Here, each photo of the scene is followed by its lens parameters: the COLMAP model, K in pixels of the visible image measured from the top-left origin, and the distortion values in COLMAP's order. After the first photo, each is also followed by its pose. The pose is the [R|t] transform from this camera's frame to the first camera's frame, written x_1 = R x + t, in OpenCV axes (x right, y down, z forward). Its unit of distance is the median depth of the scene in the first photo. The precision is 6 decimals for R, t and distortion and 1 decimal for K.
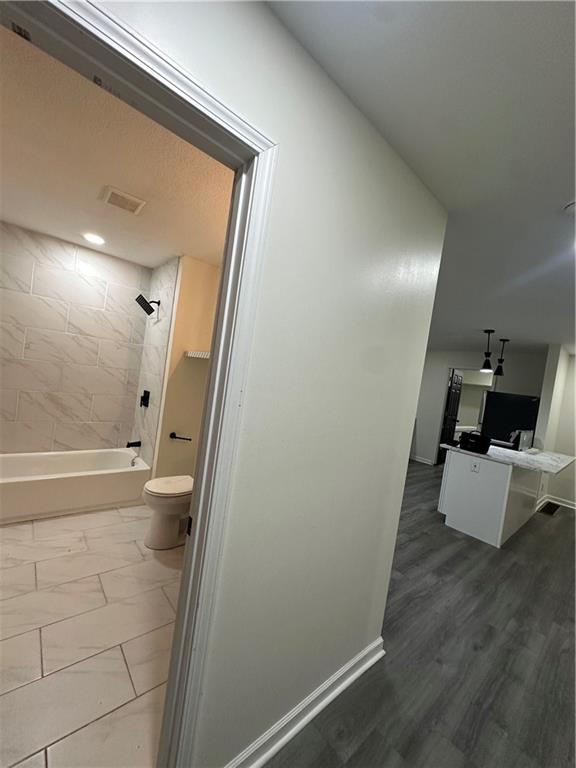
lens RADIAL K [[306.0, 0, 287.6], [0, 306.0, 384.1], [0, 0, 1]] dist [-0.005754, 0.001306]
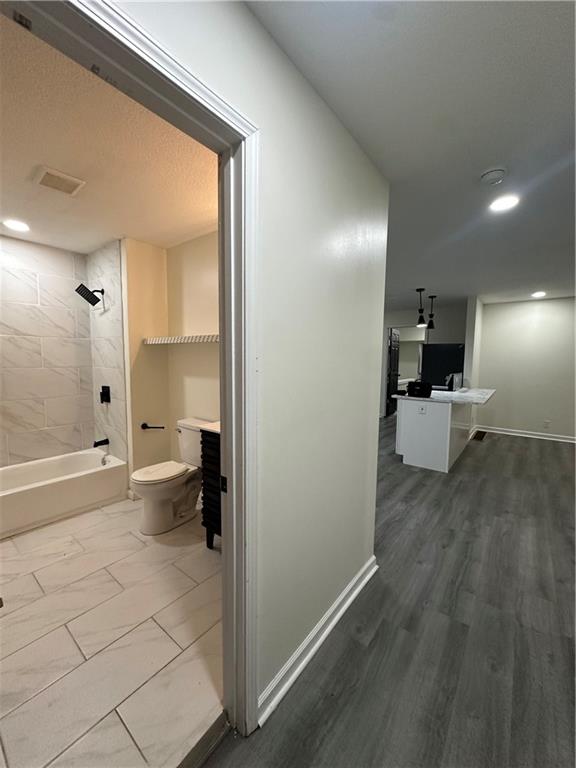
lens RADIAL K [[306.0, 0, 287.2], [0, 306.0, 384.2], [0, 0, 1]] dist [-0.005754, 0.001306]
pose [[0.974789, -0.145101, 0.169508, -0.093166], [0.132056, 0.987513, 0.085907, 0.013113], [-0.179856, -0.061357, 0.981778, -0.053297]]
